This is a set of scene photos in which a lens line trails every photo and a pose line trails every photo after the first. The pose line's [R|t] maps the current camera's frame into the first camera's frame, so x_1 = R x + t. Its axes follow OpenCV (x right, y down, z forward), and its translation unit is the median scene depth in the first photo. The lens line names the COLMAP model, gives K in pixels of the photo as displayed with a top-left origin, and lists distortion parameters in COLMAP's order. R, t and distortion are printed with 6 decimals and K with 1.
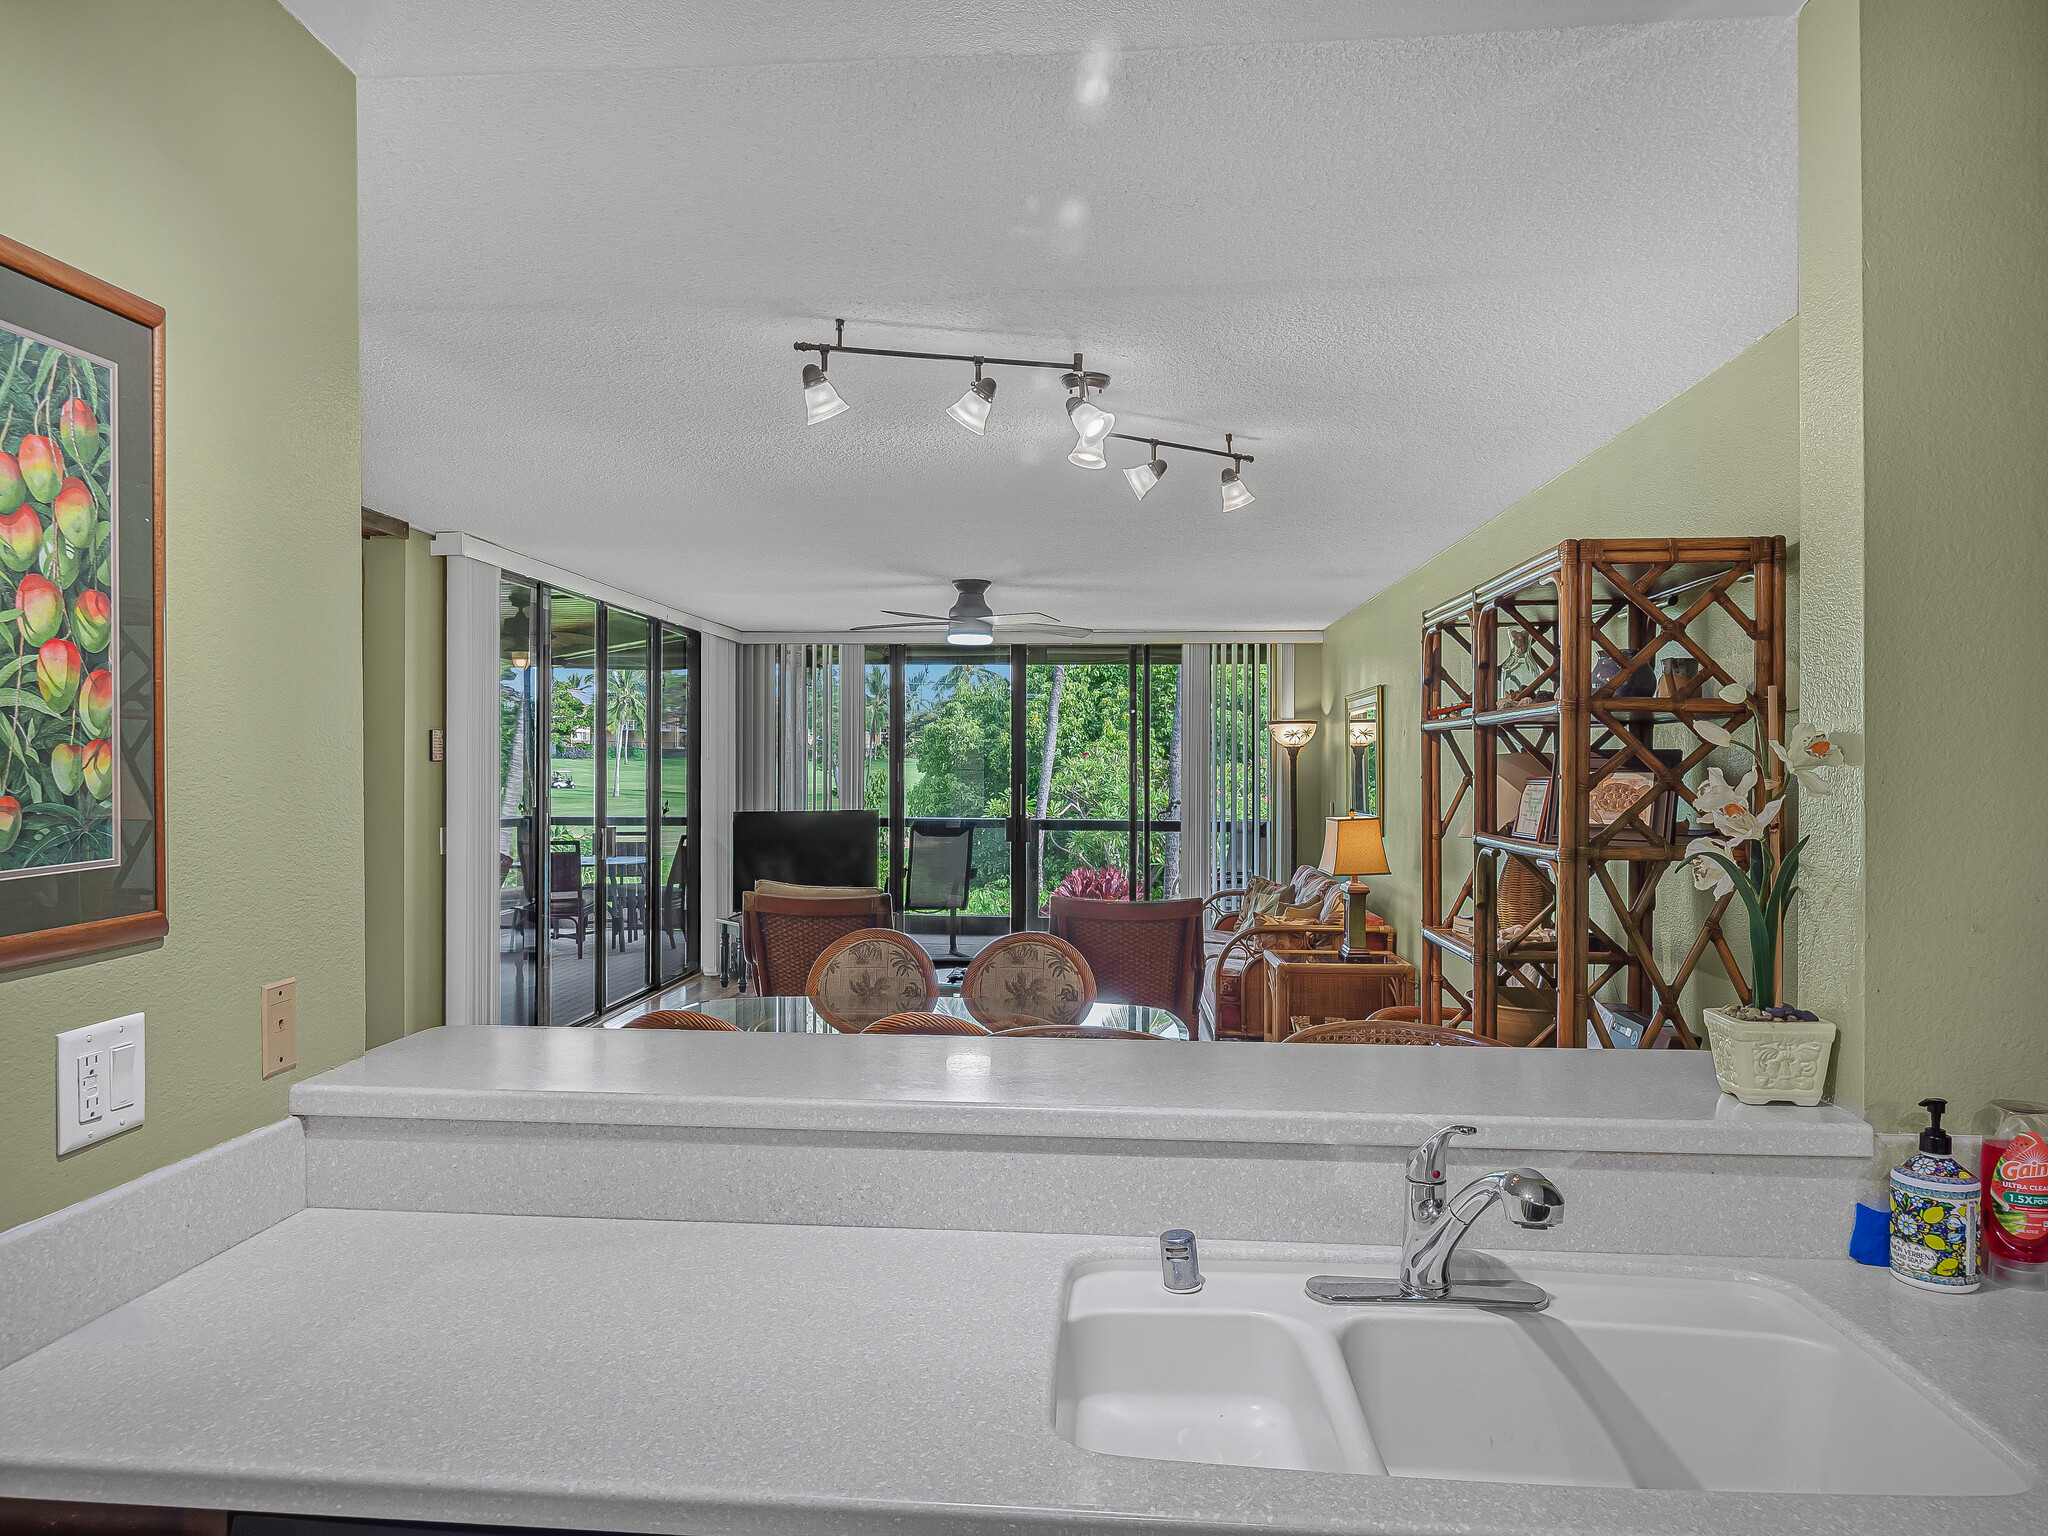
lens RADIAL K [[1469.0, 0, 1013.2], [0, 1469.0, 770.0], [0, 0, 1]] dist [-0.002077, 0.004983]
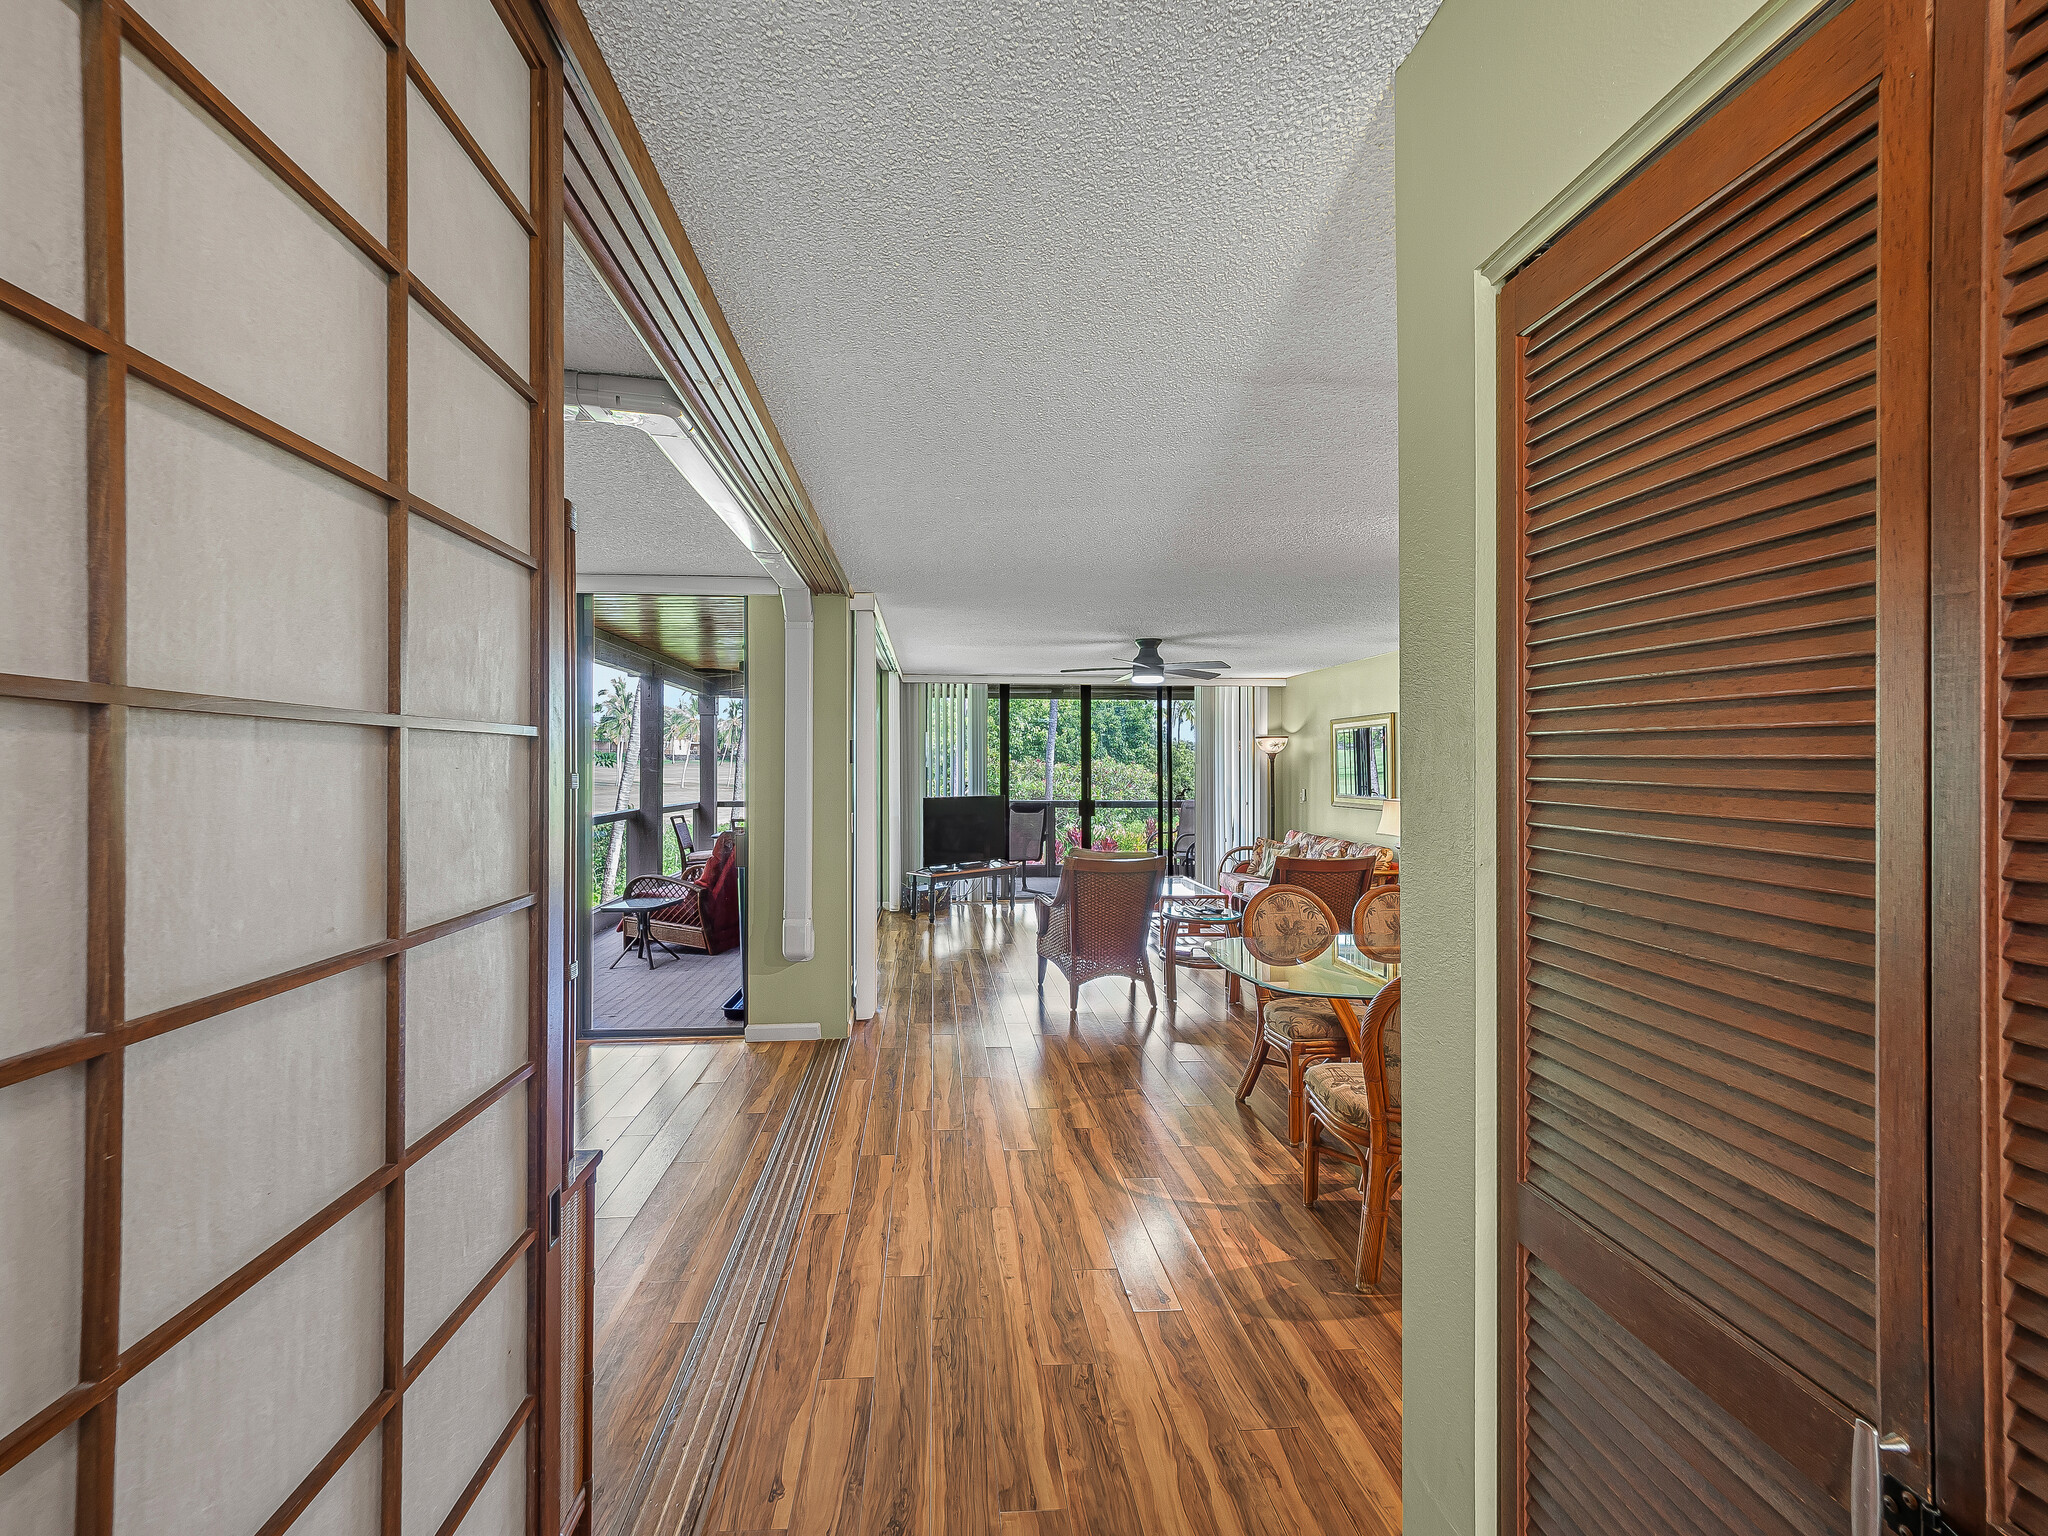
lens RADIAL K [[905.3, 0, 1019.6], [0, 905.3, 760.4], [0, 0, 1]] dist [0.001706, -0.001644]
pose [[0.985908, -0.001838, 0.167279, -0.230432], [0.003274, 0.999960, -0.008304, -0.001045], [-0.167257, 0.008734, 0.985875, 0.098434]]
